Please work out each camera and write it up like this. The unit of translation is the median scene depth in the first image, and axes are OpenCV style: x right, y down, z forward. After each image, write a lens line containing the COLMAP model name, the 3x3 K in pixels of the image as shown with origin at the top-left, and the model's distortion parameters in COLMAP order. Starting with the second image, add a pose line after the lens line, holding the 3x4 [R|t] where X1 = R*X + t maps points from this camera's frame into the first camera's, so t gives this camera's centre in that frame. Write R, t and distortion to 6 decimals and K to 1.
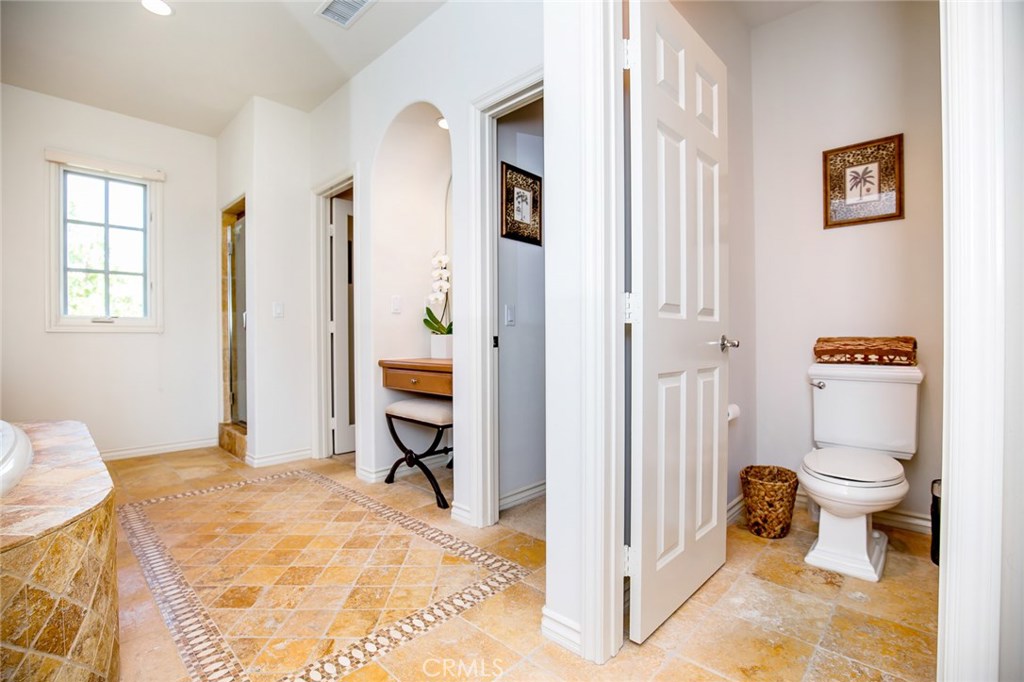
lens RADIAL K [[471.6, 0, 554.0], [0, 471.6, 334.4], [0, 0, 1]] dist [0.000143, -0.004912]
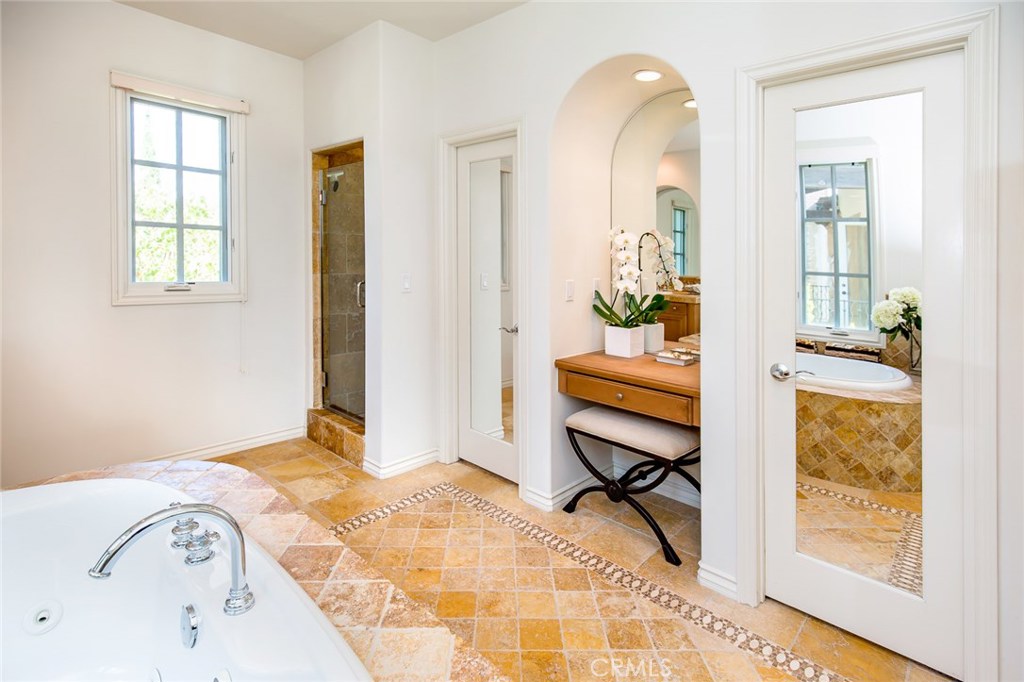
lens RADIAL K [[500.9, 0, 569.5], [0, 500.9, 260.9], [0, 0, 1]] dist [0.014634, -0.001129]
pose [[0.998222, 0.035670, 0.047751, -0.361739], [-0.036138, 0.999306, 0.008980, -0.117173], [-0.047398, -0.010689, 0.998819, 0.111822]]
